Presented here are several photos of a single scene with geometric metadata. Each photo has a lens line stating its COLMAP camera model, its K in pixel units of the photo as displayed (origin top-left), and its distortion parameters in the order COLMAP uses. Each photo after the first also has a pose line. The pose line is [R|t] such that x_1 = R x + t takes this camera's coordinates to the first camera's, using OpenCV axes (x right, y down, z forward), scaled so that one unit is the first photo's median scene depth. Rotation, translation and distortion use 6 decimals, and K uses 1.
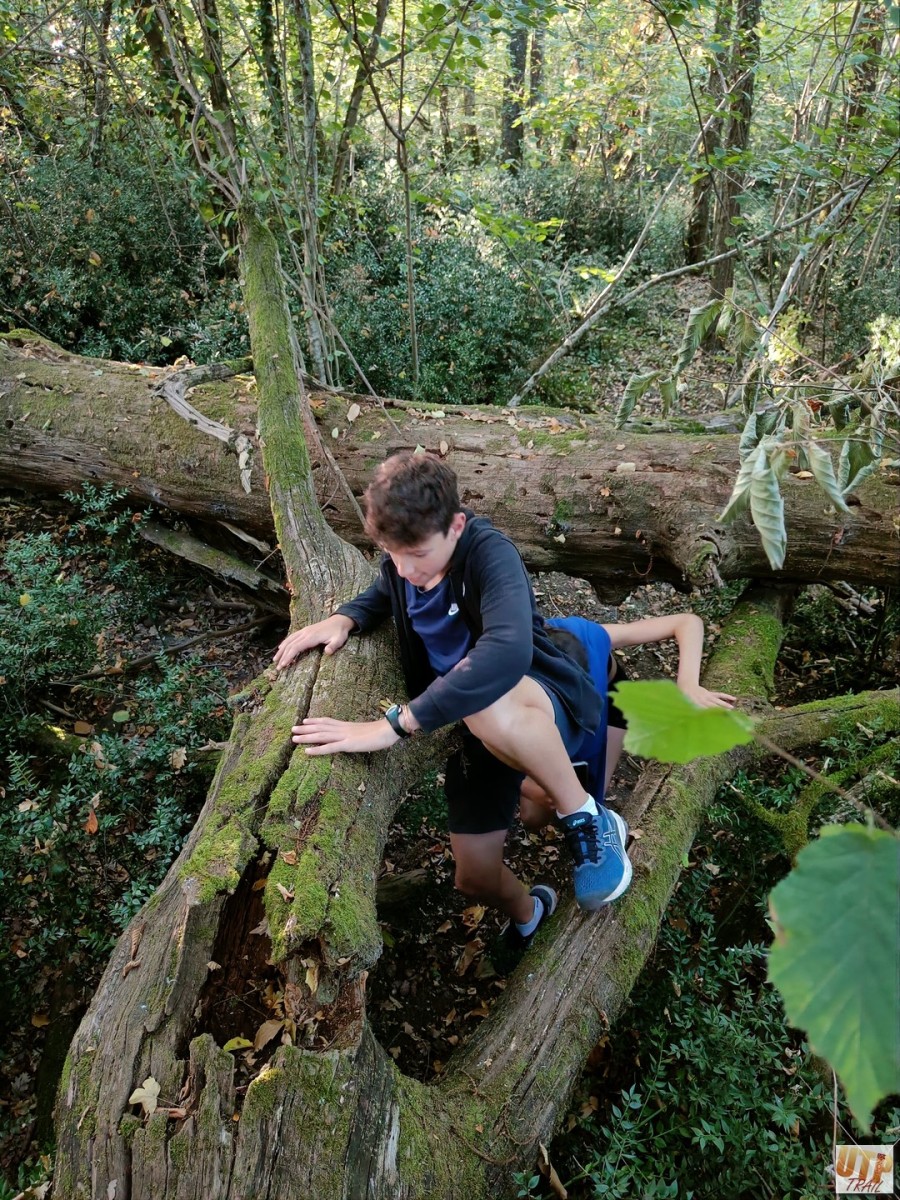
lens RADIAL K [[838.7, 0, 443.2], [0, 838.7, 605.7], [0, 0, 1]] dist [0.000084, 0.002159]
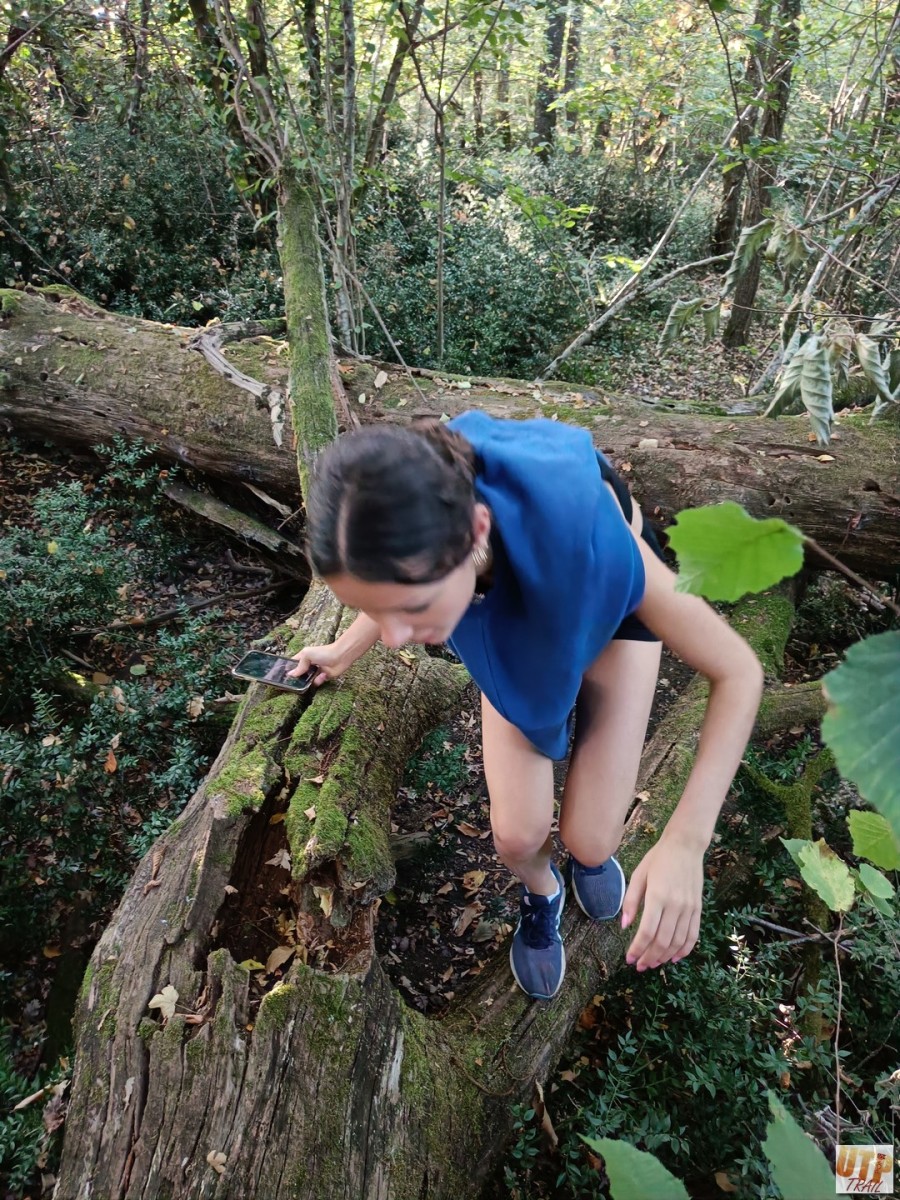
lens RADIAL K [[830.7, 0, 435.1], [0, 830.7, 606.5], [0, 0, 1]] dist [0.002759, -0.000564]
pose [[0.998570, 0.051049, -0.015891, -0.009989], [-0.050809, 0.998594, 0.015111, 0.022193], [0.016640, -0.014282, 0.999760, -0.007930]]
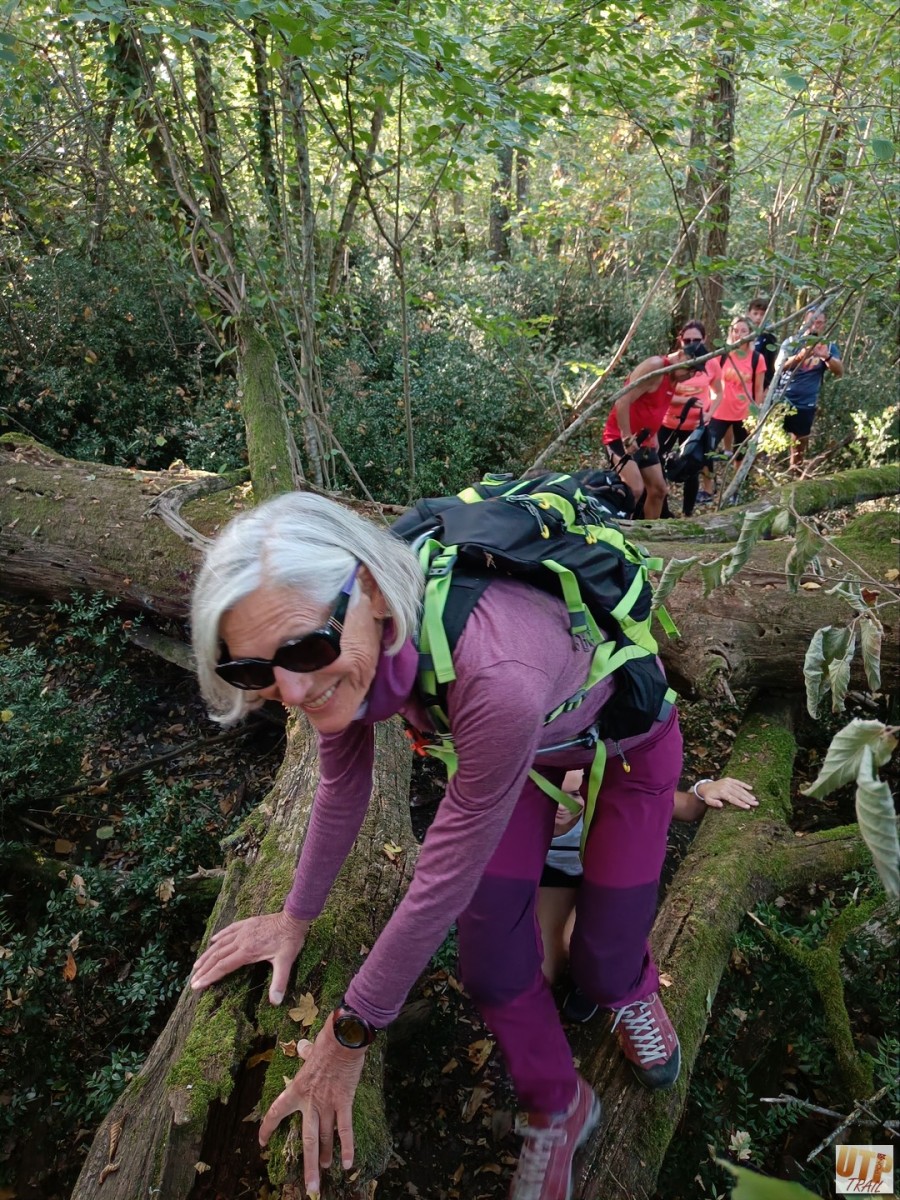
lens RADIAL K [[838.2, 0, 456.6], [0, 838.2, 603.5], [0, 0, 1]] dist [0.003001, -0.002200]
pose [[0.999613, -0.007843, 0.026685, -0.009436], [0.010176, 0.996031, -0.088419, -0.037663], [-0.025886, 0.088656, 0.995726, 0.021387]]
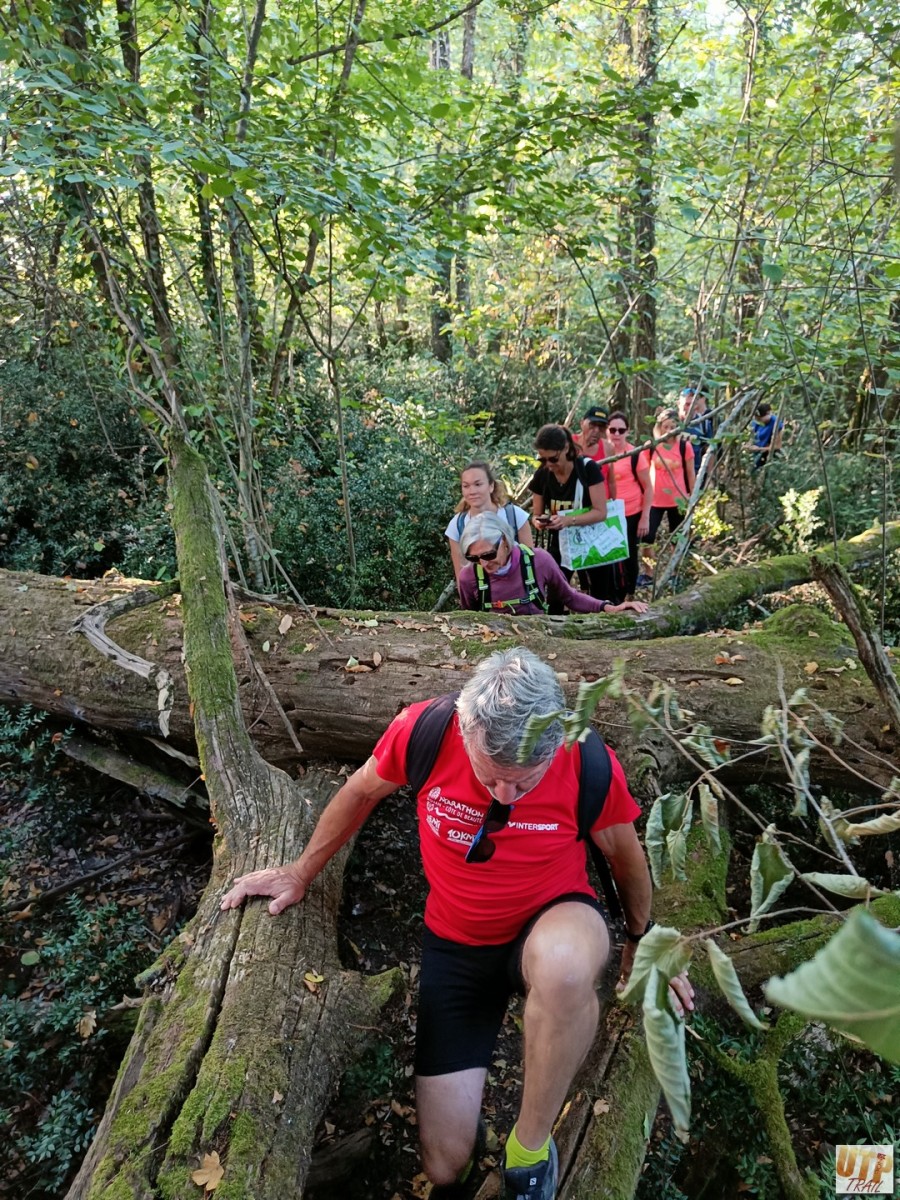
lens RADIAL K [[837.6, 0, 448.4], [0, 837.6, 599.1], [0, 0, 1]] dist [0.004042, -0.004074]
pose [[0.997115, -0.032611, 0.068537, 0.016062], [0.044917, 0.981428, -0.186498, -0.058078], [-0.061182, 0.189039, 0.980062, 0.011586]]
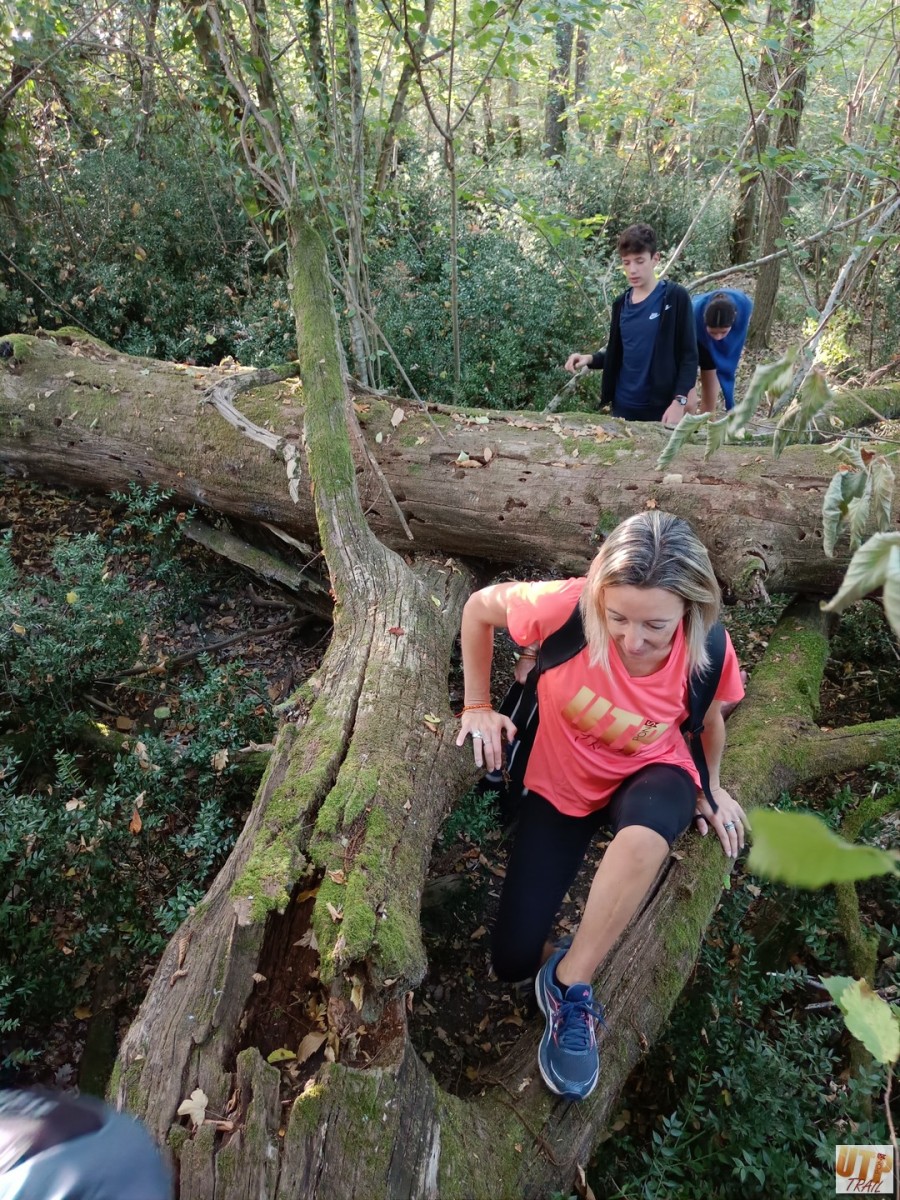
lens RADIAL K [[836.2, 0, 445.4], [0, 836.2, 609.8], [0, 0, 1]] dist [0.006389, -0.003515]
pose [[0.999236, 0.021641, -0.032546, -0.010998], [-0.021121, 0.999645, 0.016223, -0.015659], [0.032885, -0.015523, 0.999339, 0.001457]]
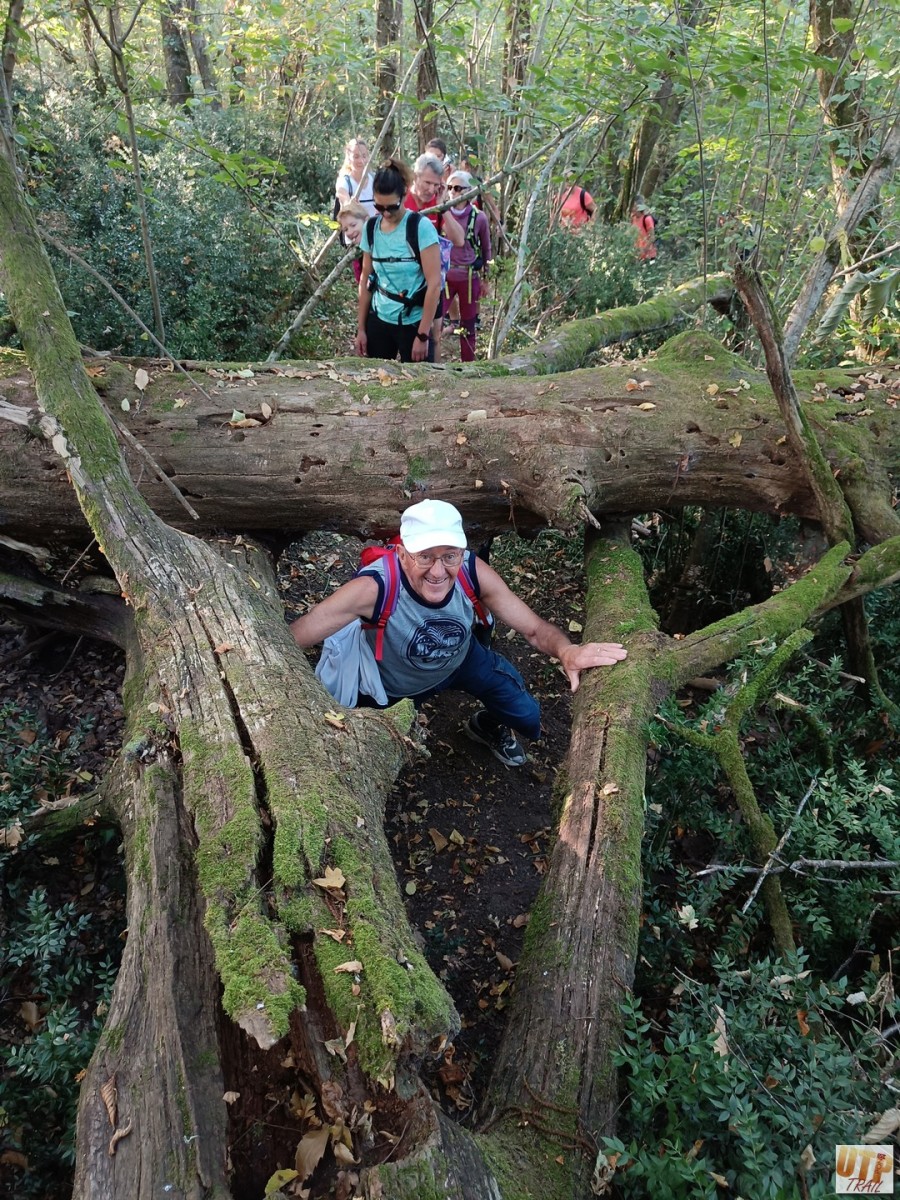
lens RADIAL K [[833.7, 0, 456.3], [0, 833.7, 603.4], [0, 0, 1]] dist [0.004186, -0.000878]
pose [[0.927878, -0.161934, 0.335885, -0.114960], [0.146627, 0.986667, 0.070630, -0.018896], [-0.342845, -0.016286, 0.939251, 0.091614]]
